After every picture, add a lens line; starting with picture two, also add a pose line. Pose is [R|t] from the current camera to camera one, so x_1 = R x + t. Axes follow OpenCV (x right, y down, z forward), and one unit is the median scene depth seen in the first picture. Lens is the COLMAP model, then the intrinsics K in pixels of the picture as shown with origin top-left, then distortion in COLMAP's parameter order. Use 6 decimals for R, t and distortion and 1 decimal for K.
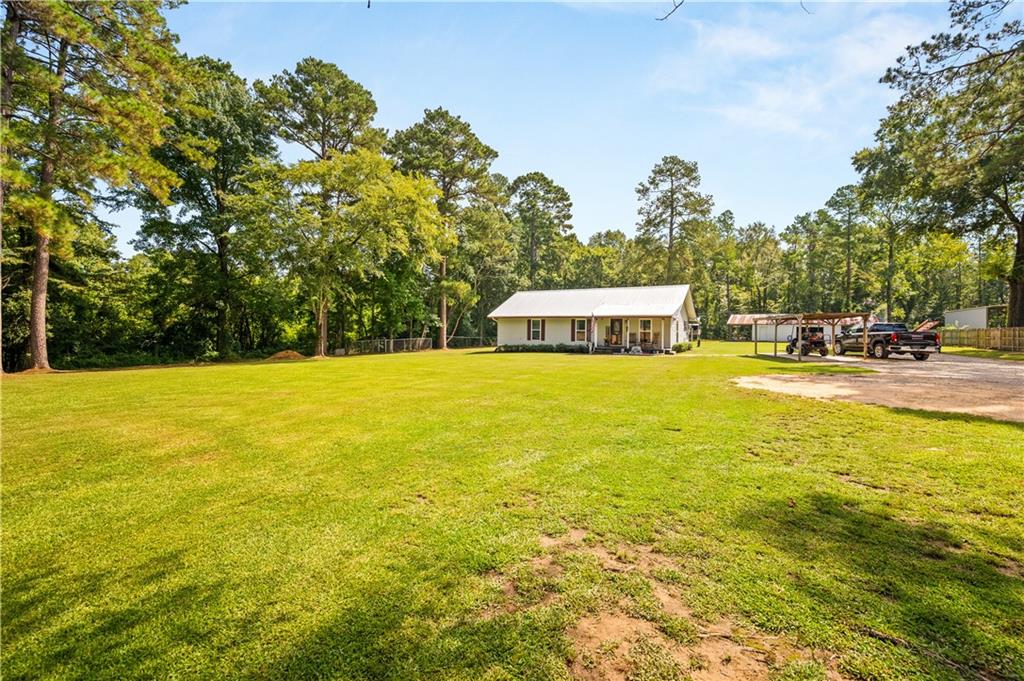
lens RADIAL K [[411.9, 0, 515.9], [0, 411.9, 334.8], [0, 0, 1]] dist [-0.008109, -0.000156]
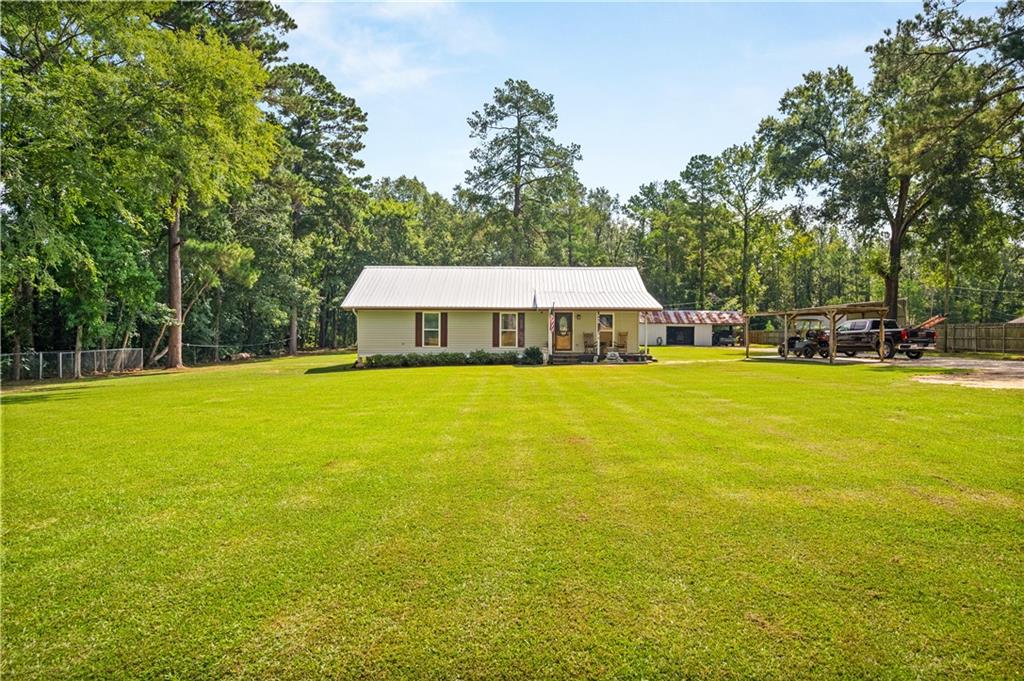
lens RADIAL K [[653.9, 0, 517.4], [0, 653.9, 336.8], [0, 0, 1]] dist [-0.010036, -0.000551]
pose [[0.868688, -0.007392, 0.495305, -0.219966], [0.011176, 0.999927, -0.004679, 0.003292], [-0.495234, 0.009600, 0.868707, 0.062113]]
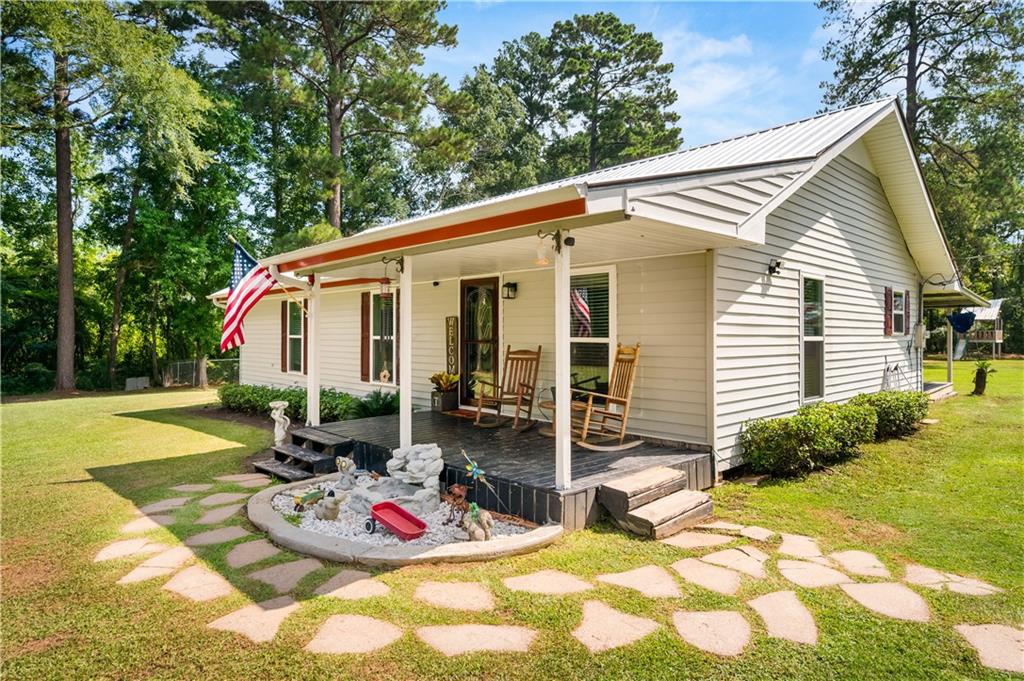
lens RADIAL K [[589.8, 0, 515.1], [0, 589.8, 336.8], [0, 0, 1]] dist [0.000631, 0.001027]
pose [[0.954971, -0.008015, -0.296590, 0.233507], [0.004931, 0.999926, -0.011146, -0.004274], [0.296657, 0.009182, 0.954940, 0.445591]]
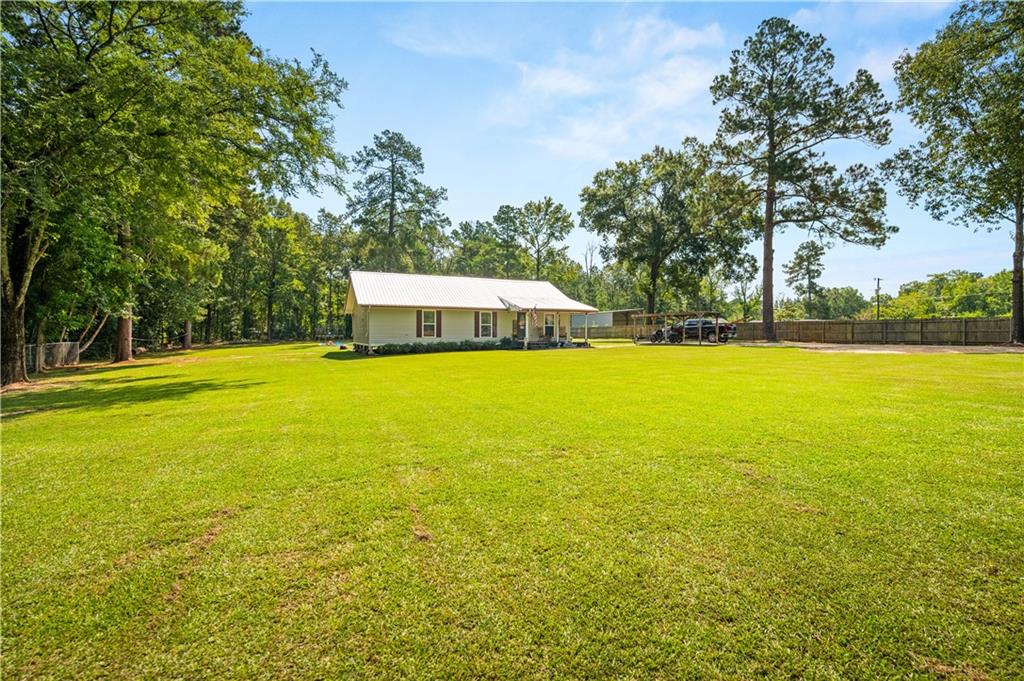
lens RADIAL K [[482.0, 0, 515.9], [0, 482.0, 339.0], [0, 0, 1]] dist [0.001540, 0.000007]
pose [[0.587322, -0.017035, 0.809174, -0.407628], [0.013619, 0.999845, 0.011164, 0.005951], [-0.809239, 0.004463, 0.587463, 0.223651]]
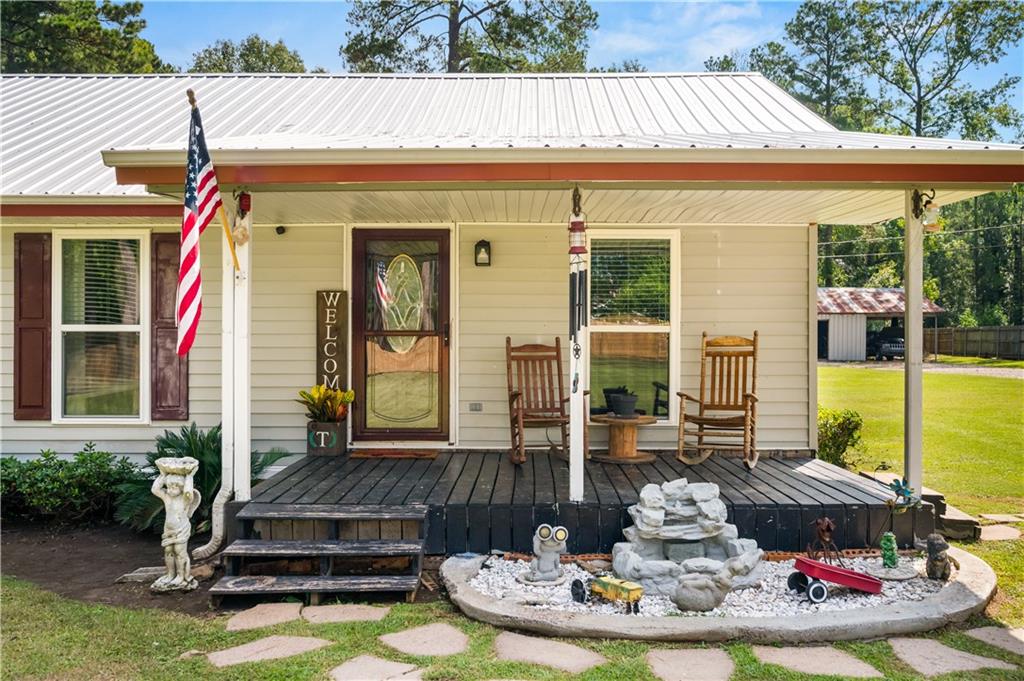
lens RADIAL K [[900.5, 0, 512.1], [0, 900.5, 343.2], [0, 0, 1]] dist [-0.003518, 0.004154]
pose [[0.873900, -0.014217, 0.485897, 0.087564], [0.016347, 0.999866, -0.000145, -0.002501], [-0.485830, 0.008070, 0.874016, 0.461751]]
